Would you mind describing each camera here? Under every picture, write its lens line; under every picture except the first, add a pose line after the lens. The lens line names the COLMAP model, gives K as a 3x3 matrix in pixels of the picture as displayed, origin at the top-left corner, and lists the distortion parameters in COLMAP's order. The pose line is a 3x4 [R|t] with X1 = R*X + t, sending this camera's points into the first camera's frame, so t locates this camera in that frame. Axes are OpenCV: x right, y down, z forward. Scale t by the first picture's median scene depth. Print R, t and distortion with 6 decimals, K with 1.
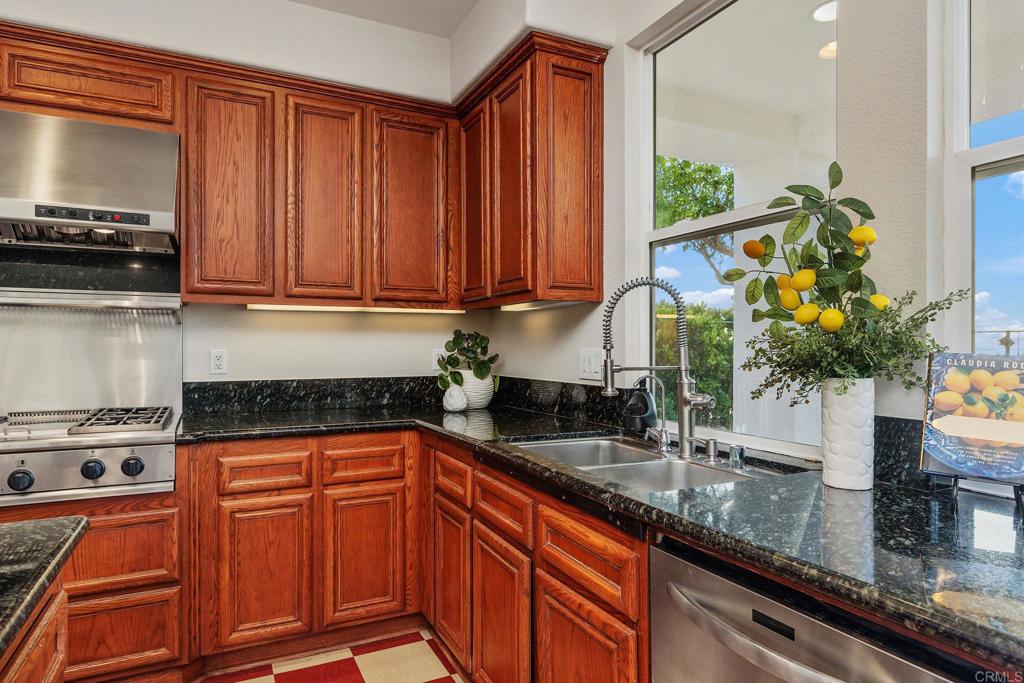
lens RADIAL K [[605.1, 0, 509.4], [0, 605.1, 345.8], [0, 0, 1]] dist [-0.008576, -0.001160]
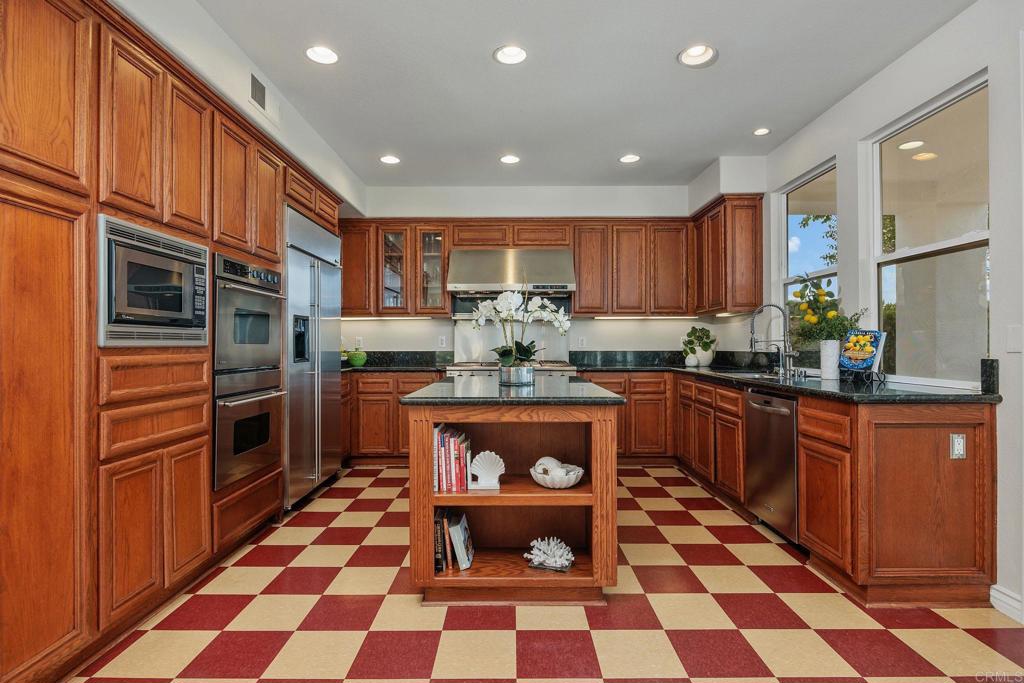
lens RADIAL K [[539.3, 0, 506.3], [0, 539.3, 343.7], [0, 0, 1]] dist [0.003958, -0.000594]
pose [[0.896390, -0.003057, -0.443256, 0.187107], [0.002028, 0.999994, -0.002796, 0.041619], [0.443262, 0.001607, 0.896391, -1.081895]]
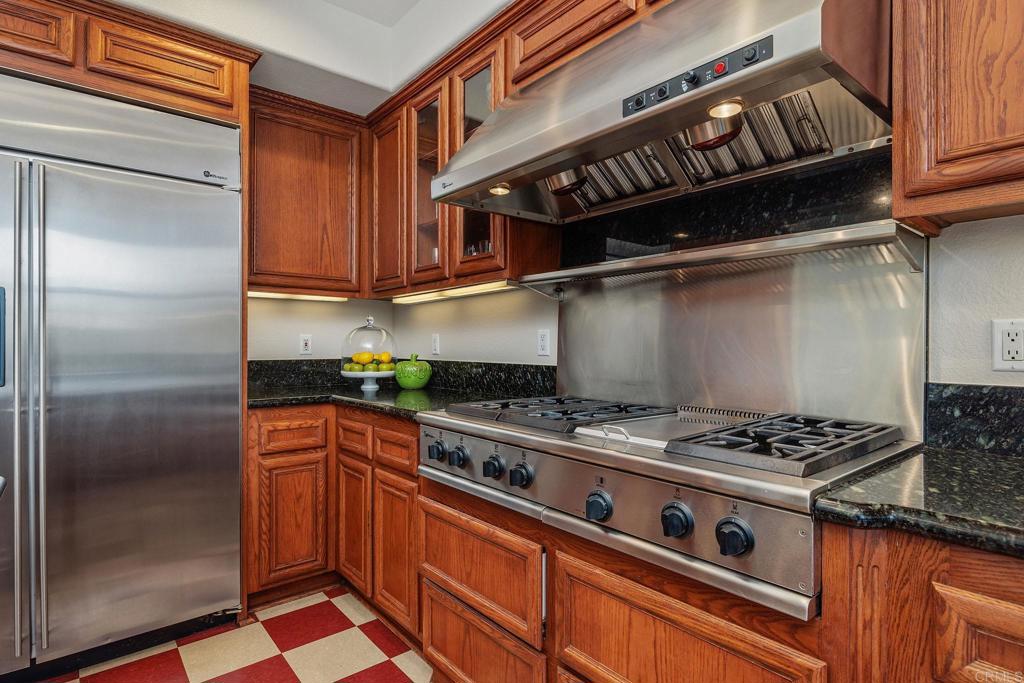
lens RADIAL K [[539.3, 0, 515.3], [0, 539.3, 347.5], [0, 0, 1]] dist [0.003958, -0.000594]
pose [[0.242126, 0.004318, -0.970235, -0.163987], [0.001647, 0.999987, 0.004862, 0.025068], [0.970244, -0.002775, 0.242115, 0.512792]]
